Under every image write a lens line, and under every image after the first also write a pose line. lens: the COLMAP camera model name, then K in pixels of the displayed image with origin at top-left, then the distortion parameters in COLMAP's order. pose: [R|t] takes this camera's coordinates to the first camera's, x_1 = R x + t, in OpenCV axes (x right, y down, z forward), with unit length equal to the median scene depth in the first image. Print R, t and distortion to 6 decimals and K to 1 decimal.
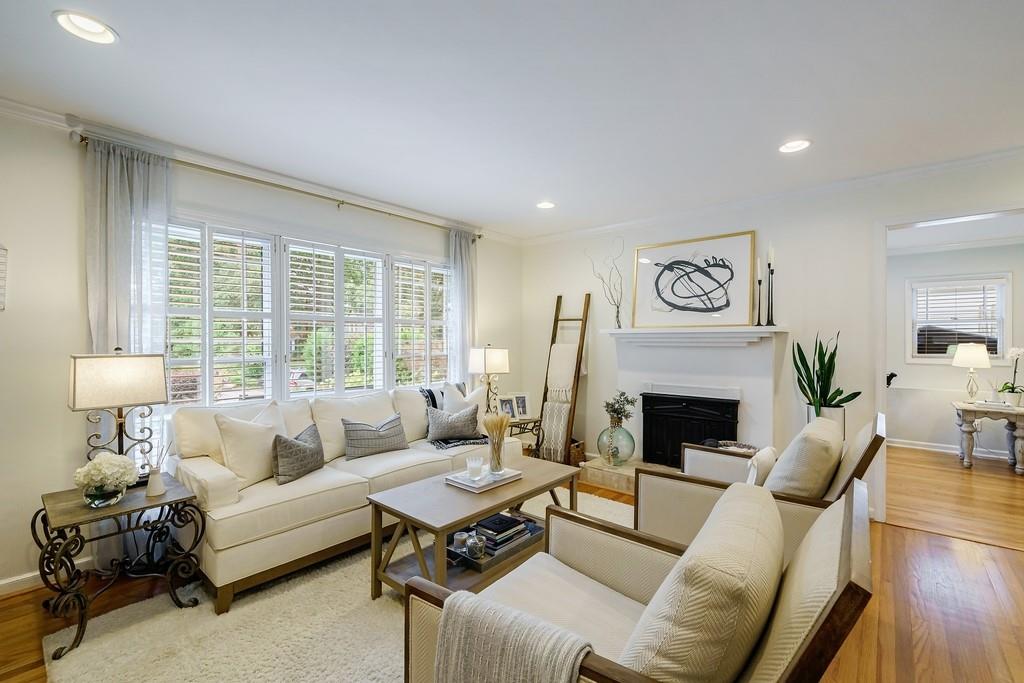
lens RADIAL K [[445.4, 0, 529.7], [0, 445.4, 341.3], [0, 0, 1]] dist [-0.001461, -0.000068]
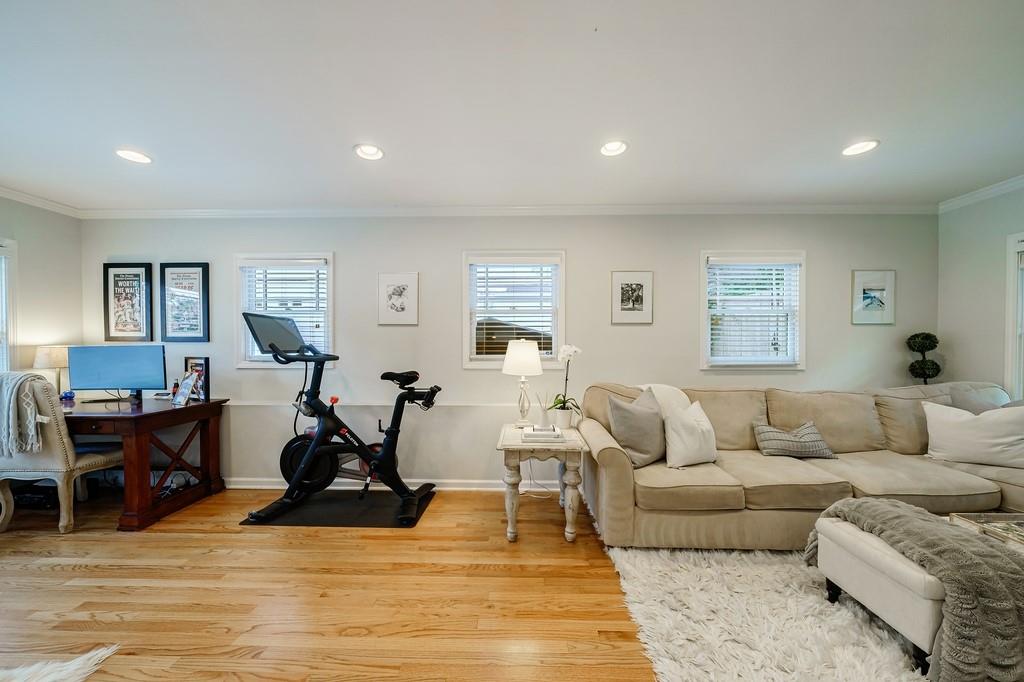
lens RADIAL K [[355.8, 0, 515.1], [0, 355.8, 349.8], [0, 0, 1]] dist [-0.000217, -0.000017]
pose [[0.783869, -0.009523, 0.620853, 0.780987], [0.000289, 0.999888, 0.014971, 0.014602], [-0.620926, -0.011556, 0.783784, 0.700276]]
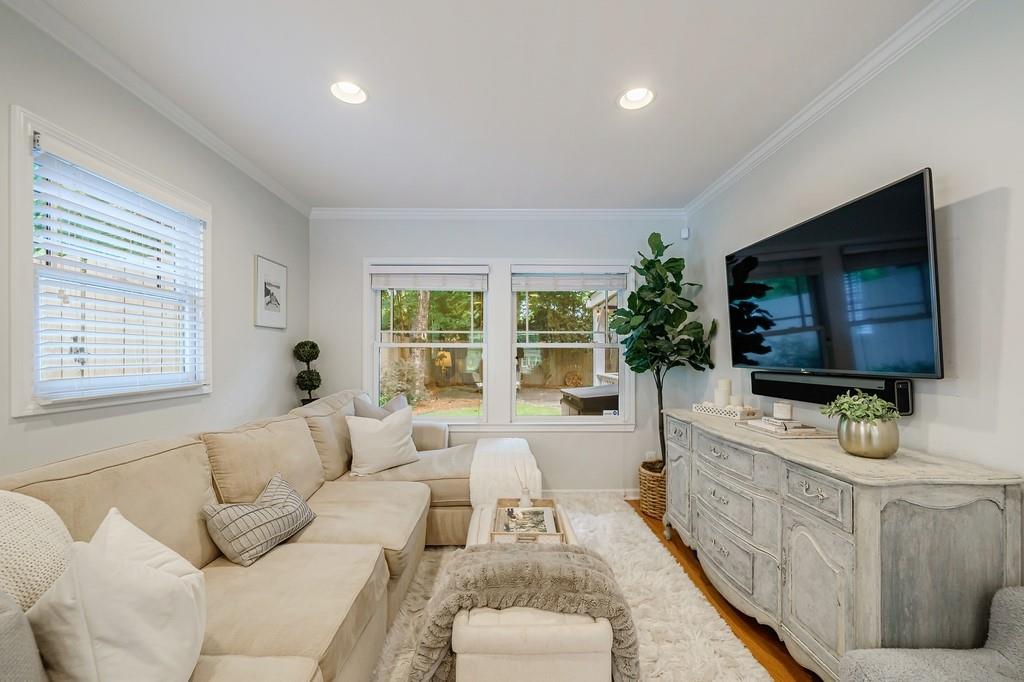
lens RADIAL K [[406.1, 0, 506.1], [0, 406.1, 354.1], [0, 0, 1]] dist [-0.001580, -0.000020]
pose [[-0.642671, -0.000409, 0.766142, 1.071412], [-0.003123, 0.999993, -0.002086, 0.016456], [-0.766136, -0.003733, -0.642668, 0.971162]]
